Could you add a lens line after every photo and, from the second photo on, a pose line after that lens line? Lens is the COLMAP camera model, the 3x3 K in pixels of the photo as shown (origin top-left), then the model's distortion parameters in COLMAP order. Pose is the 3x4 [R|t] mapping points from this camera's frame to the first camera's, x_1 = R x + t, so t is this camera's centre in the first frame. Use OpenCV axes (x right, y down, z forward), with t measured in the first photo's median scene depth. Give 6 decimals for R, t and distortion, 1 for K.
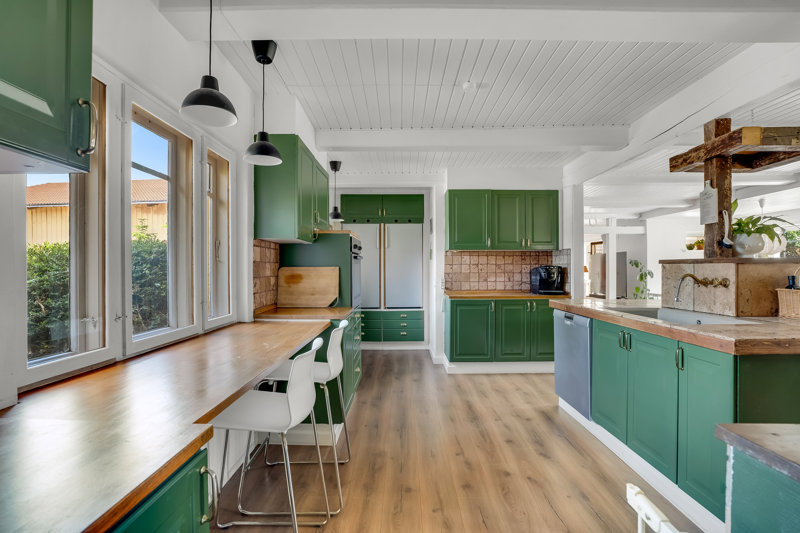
lens RADIAL K [[373.0, 0, 401.3], [0, 373.0, 270.2], [0, 0, 1]] dist [-0.011931, 0.000932]
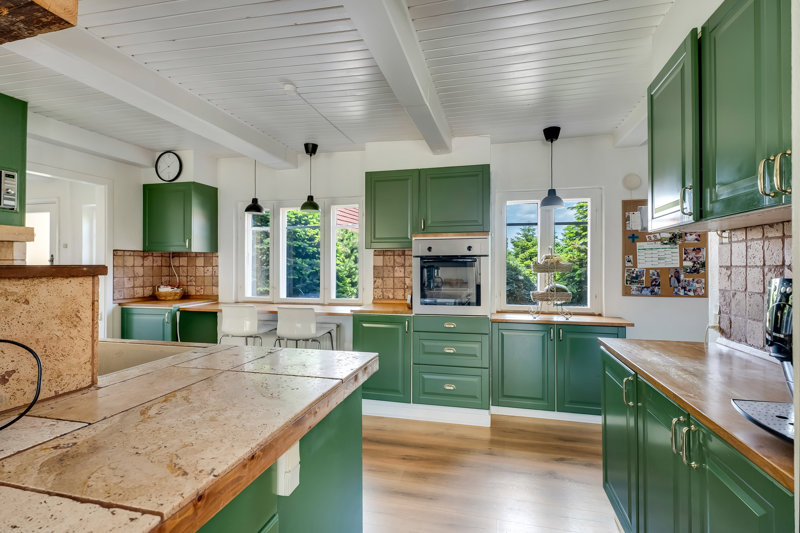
lens RADIAL K [[393.3, 0, 397.2], [0, 393.3, 265.1], [0, 0, 1]] dist [0.048205, 0.000365]
pose [[-0.248310, -0.000716, -0.968680, 0.904666], [-0.007772, 0.999969, 0.001253, -0.025018], [0.968649, 0.007840, -0.248308, 1.228208]]
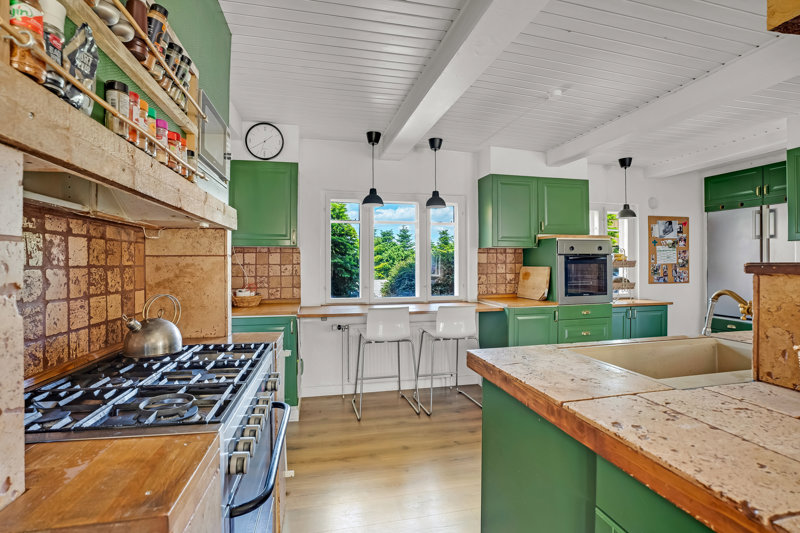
lens RADIAL K [[373.0, 0, 400.7], [0, 373.0, 261.3], [0, 0, 1]] dist [-0.011931, 0.000932]
pose [[0.230232, -0.002770, -0.973132, 0.860281], [-0.005299, 0.999978, -0.004100, -0.019644], [0.973121, 0.006100, 0.230212, 0.275785]]
